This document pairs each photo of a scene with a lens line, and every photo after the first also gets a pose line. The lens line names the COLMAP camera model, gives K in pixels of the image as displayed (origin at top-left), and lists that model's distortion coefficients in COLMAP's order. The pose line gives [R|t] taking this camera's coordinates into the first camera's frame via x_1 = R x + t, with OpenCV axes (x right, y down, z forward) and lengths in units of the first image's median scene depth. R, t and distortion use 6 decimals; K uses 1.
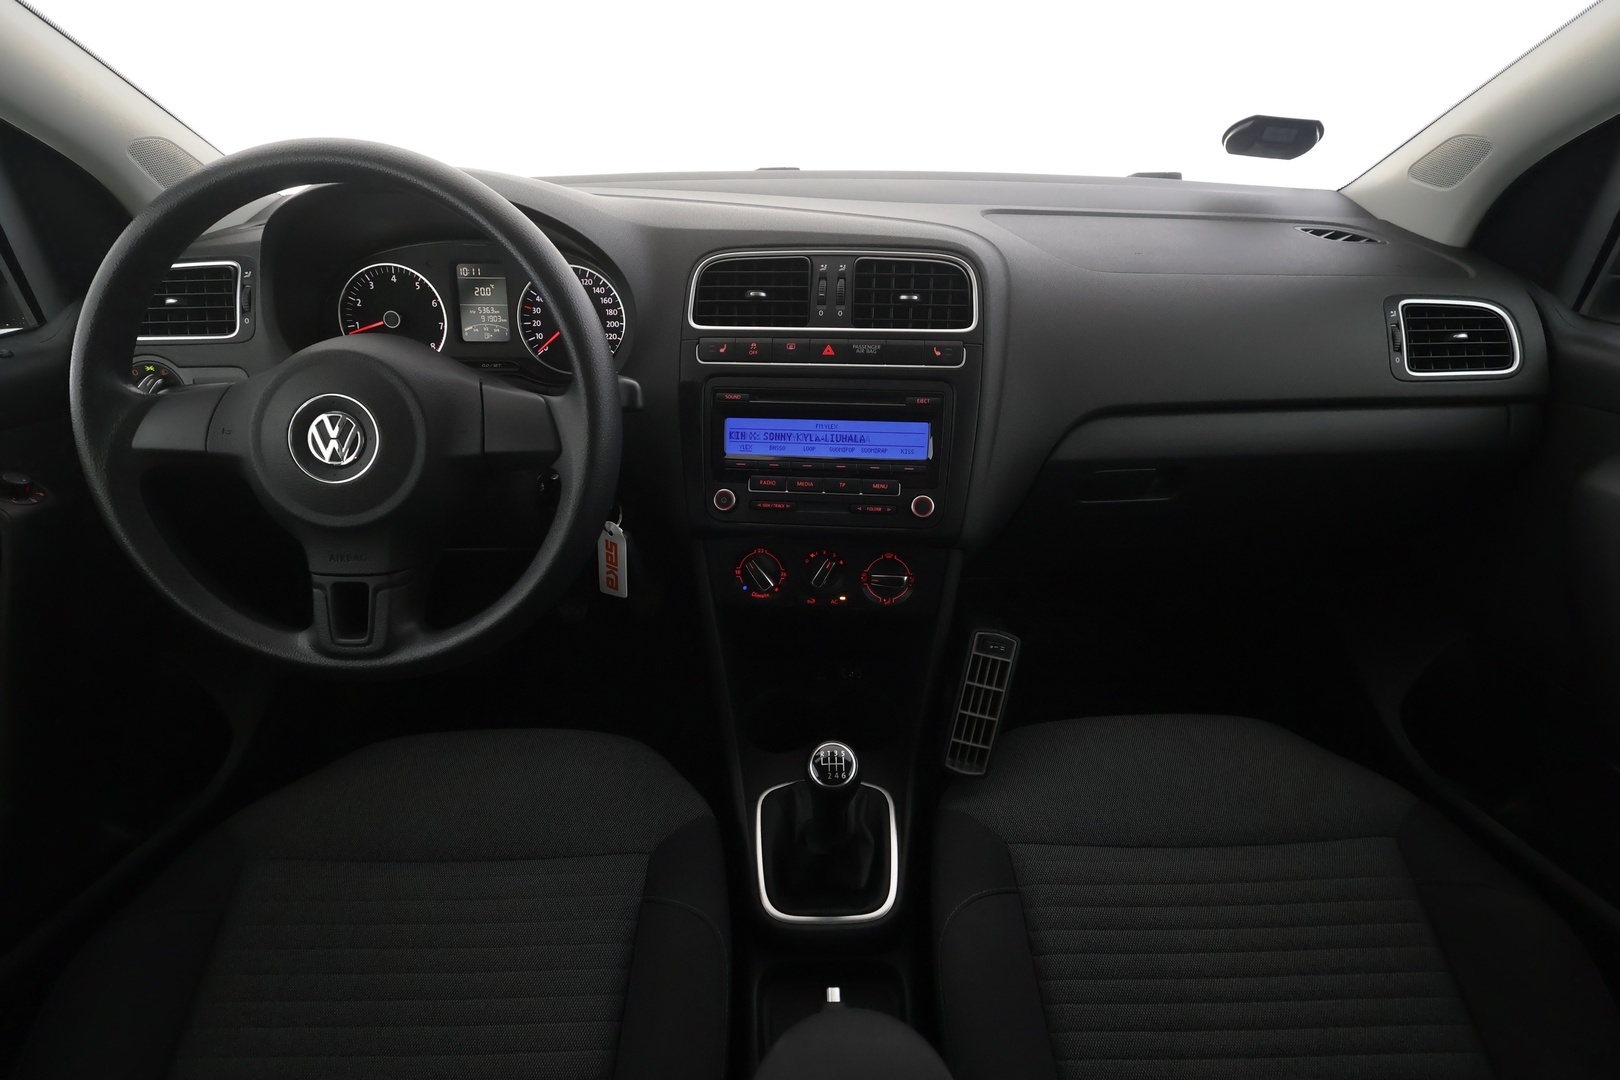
lens RADIAL K [[743.7, 0, 808.7], [0, 743.7, 543.7], [0, 0, 1]] dist [-0.001079, 0.000900]
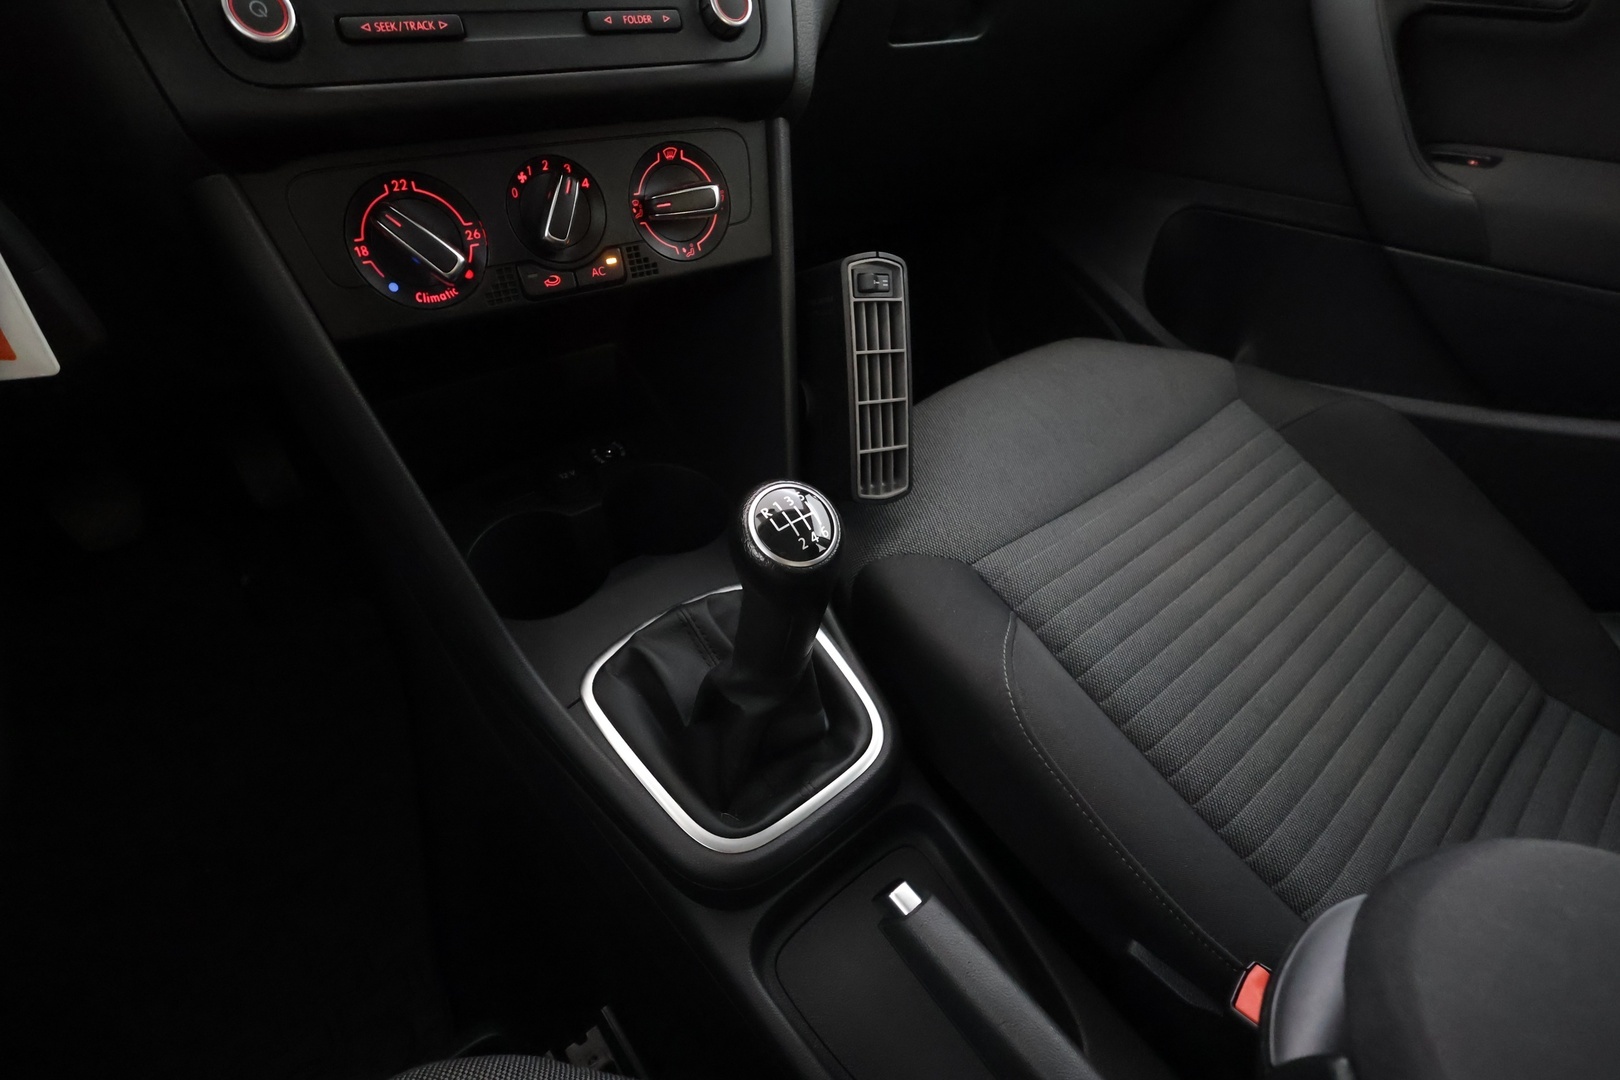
lens RADIAL K [[743.7, 0, 807.0], [0, 743.7, 537.8], [0, 0, 1]] dist [-0.001079, 0.000900]
pose [[0.776389, -0.380016, 0.502800, -0.183441], [0.278158, 0.922478, 0.267697, 0.154773], [-0.565551, -0.067979, 0.821907, 0.520681]]
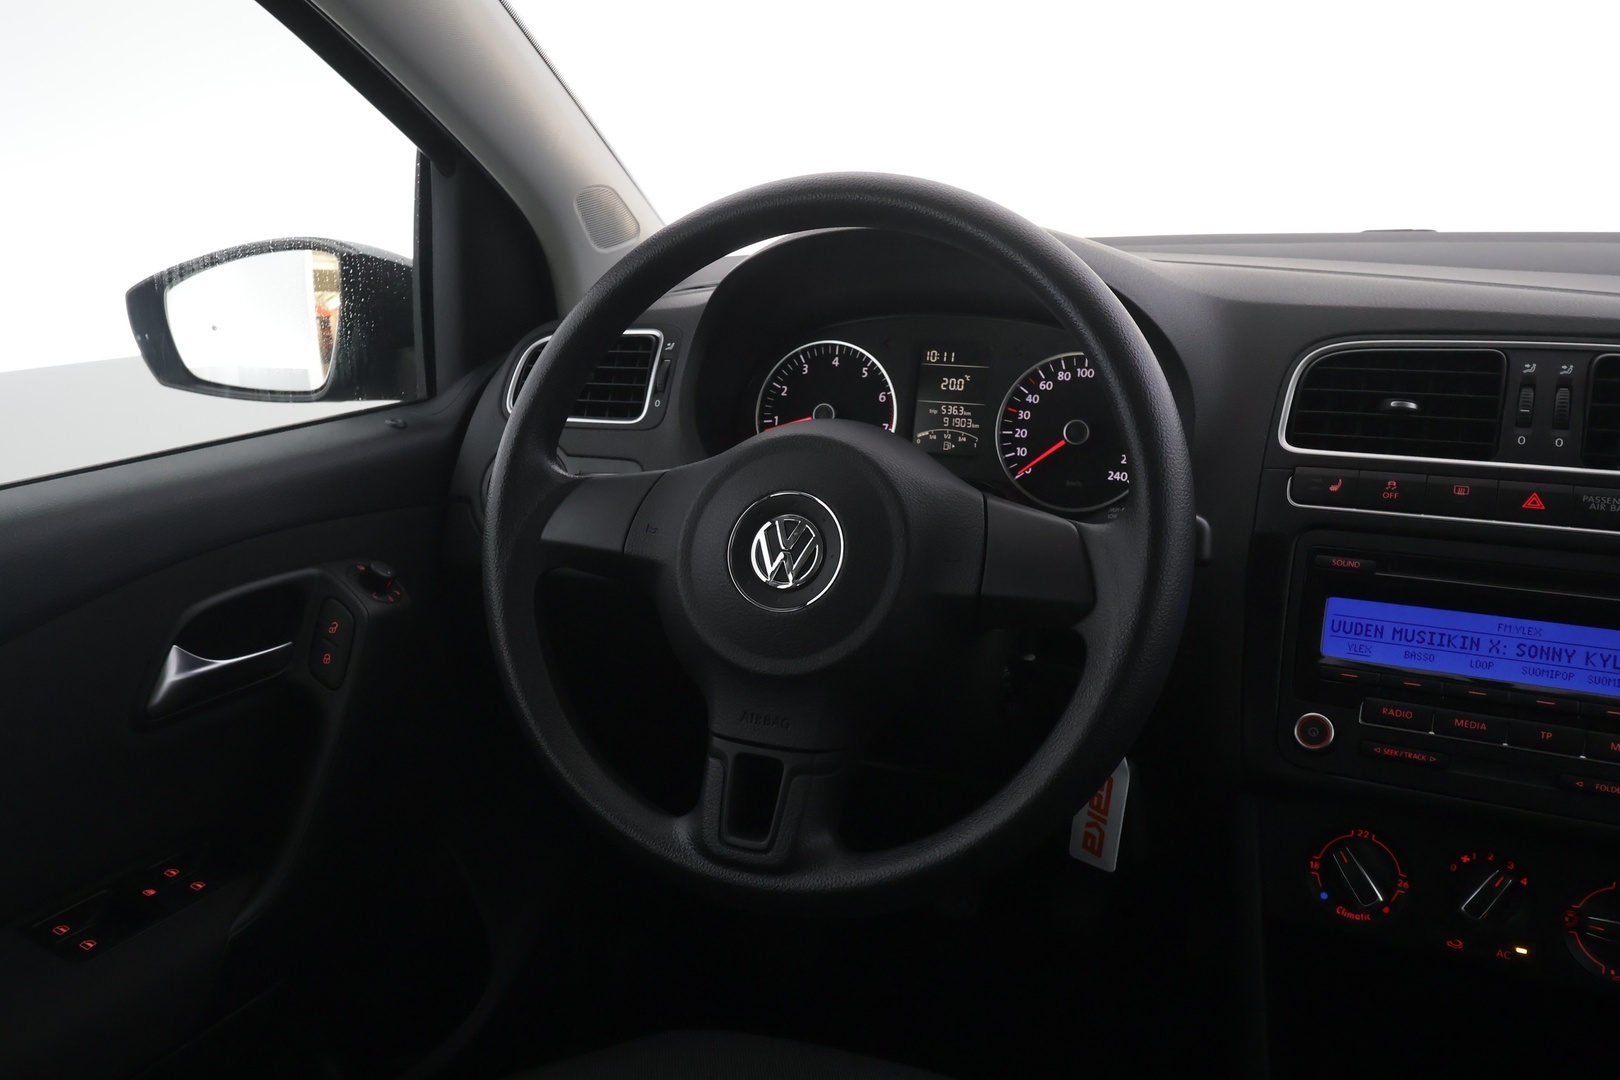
lens RADIAL K [[1265.4, 0, 804.8], [0, 1265.4, 545.7], [0, 0, 1]] dist [-0.003234, -0.001208]
pose [[0.921464, 0.093456, -0.377054, -0.118948], [-0.180138, 0.962760, -0.201601, 0.071986], [0.344172, 0.253690, 0.903984, -0.075103]]
